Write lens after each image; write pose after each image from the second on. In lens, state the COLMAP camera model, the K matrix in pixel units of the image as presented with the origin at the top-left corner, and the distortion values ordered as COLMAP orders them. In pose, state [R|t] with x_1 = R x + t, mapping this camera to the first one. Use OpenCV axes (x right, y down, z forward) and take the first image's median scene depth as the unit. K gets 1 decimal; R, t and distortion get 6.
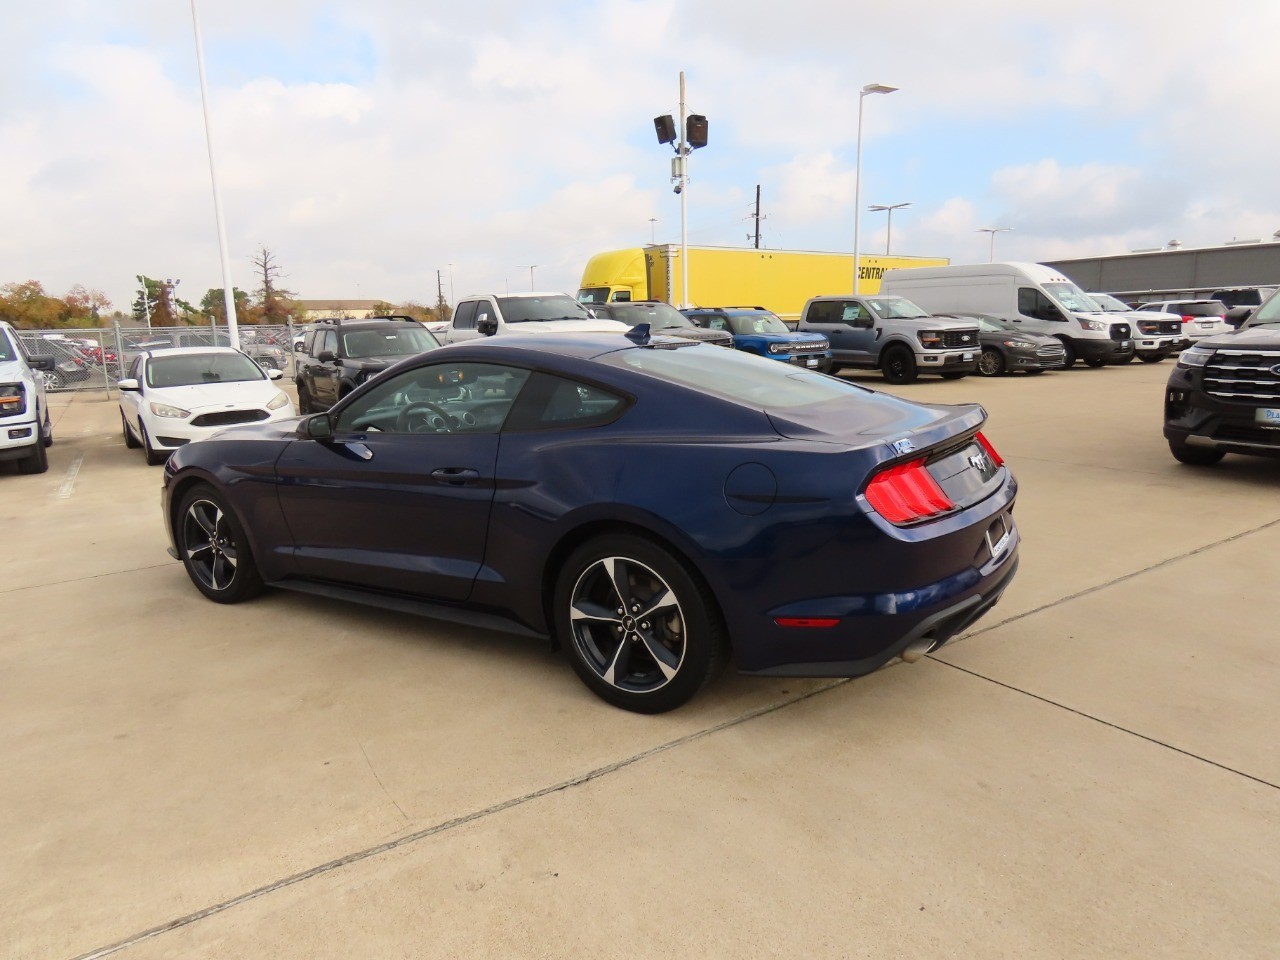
lens RADIAL K [[792.2, 0, 634.5], [0, 792.2, 504.5], [0, 0, 1]] dist [-0.003927, 0.001533]
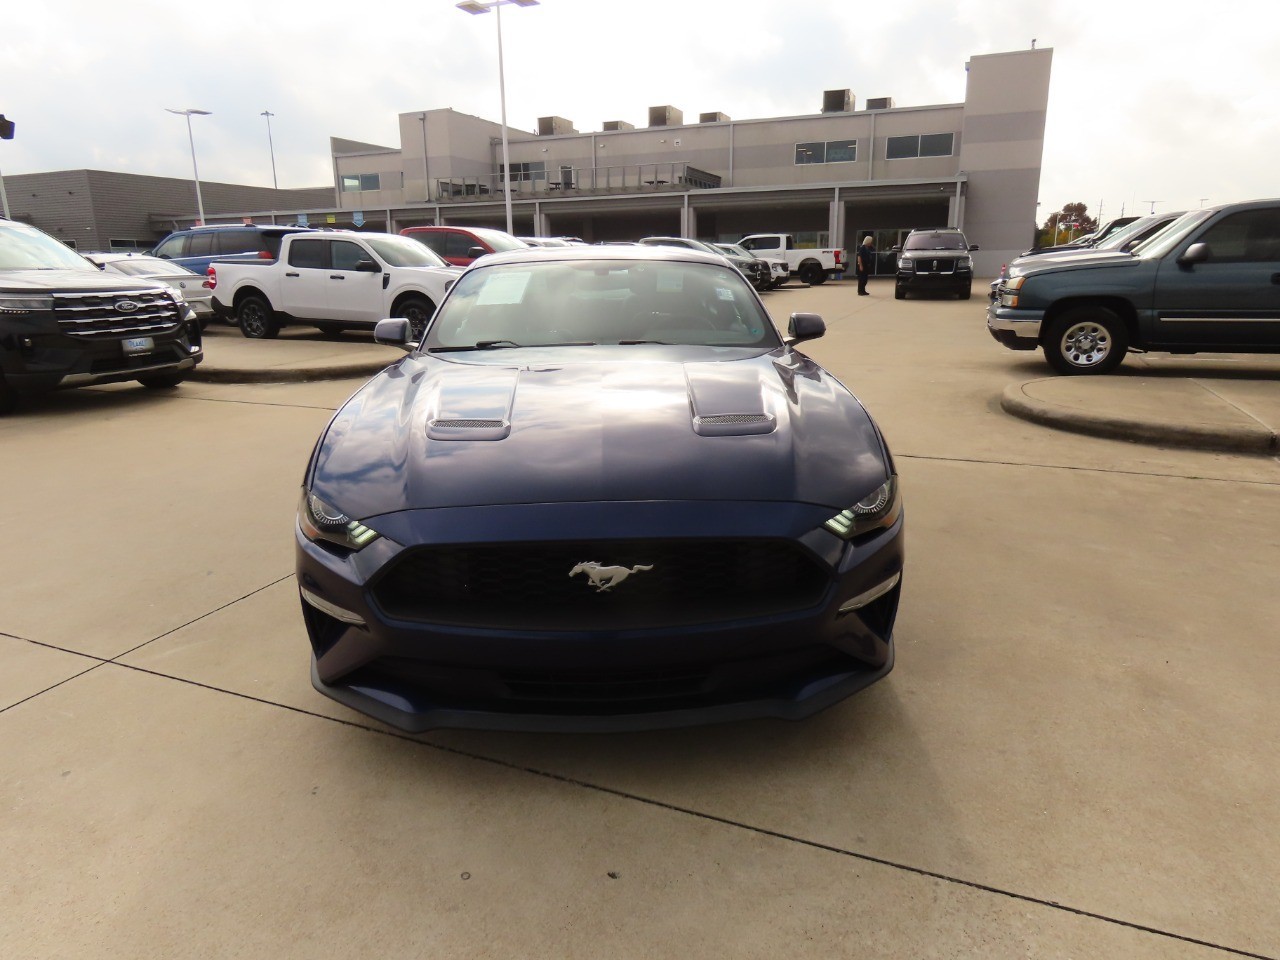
lens RADIAL K [[840.3, 0, 642.7], [0, 840.3, 458.9], [0, 0, 1]] dist [0.000778, 0.001982]
pose [[-0.556692, -0.153285, 0.816455, -0.241423], [0.209839, 0.925009, 0.316742, -0.064937], [-0.803780, 0.347652, -0.482780, 0.352226]]
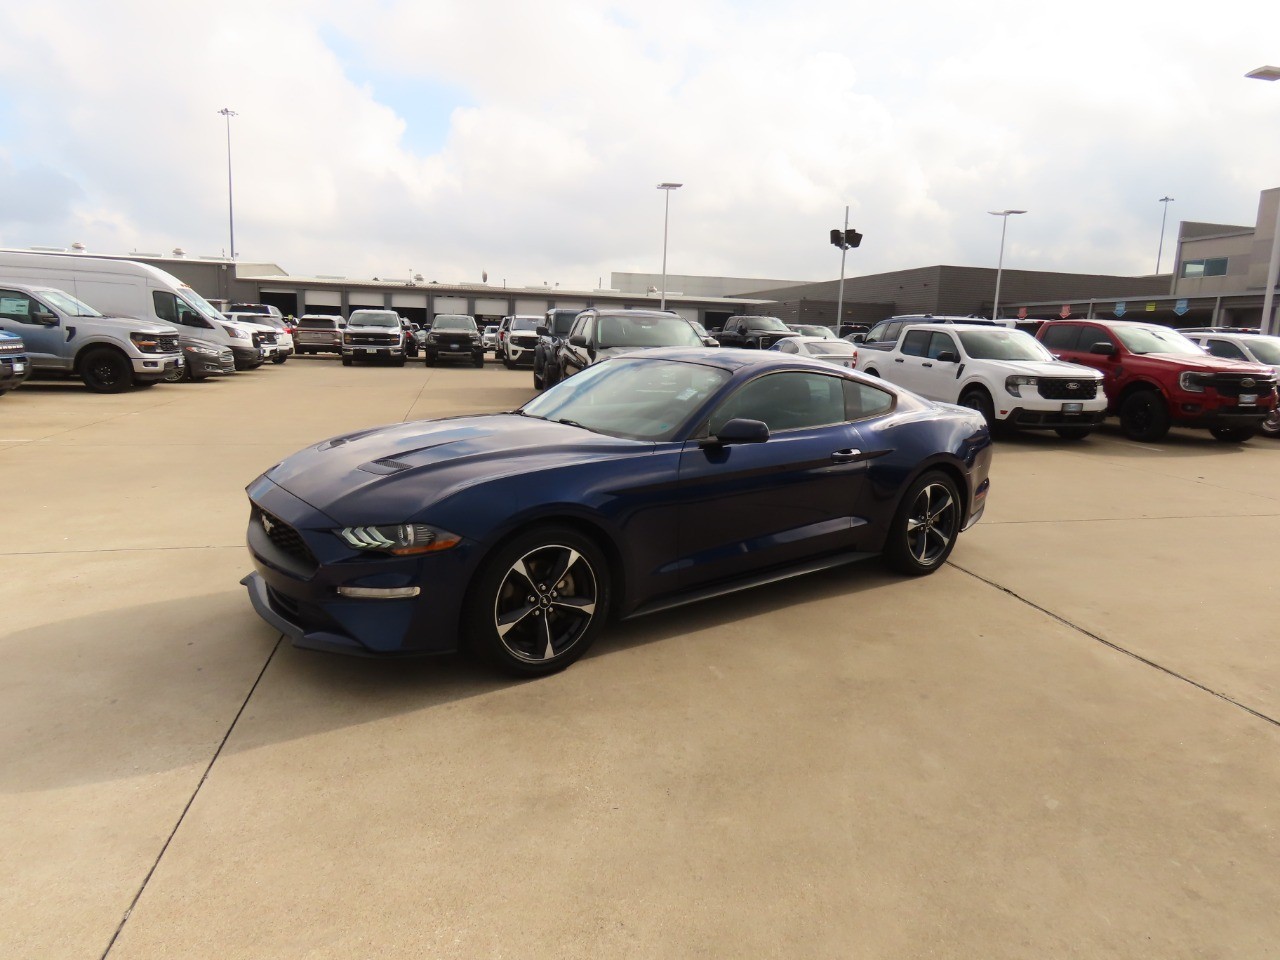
lens RADIAL K [[792.2, 0, 634.5], [0, 792.2, 504.5], [0, 0, 1]] dist [-0.003927, 0.001533]
pose [[0.362032, -0.153412, 0.919455, -0.294025], [0.159093, 0.982061, 0.101215, -0.026855], [-0.918489, 0.109636, 0.379945, 0.149069]]
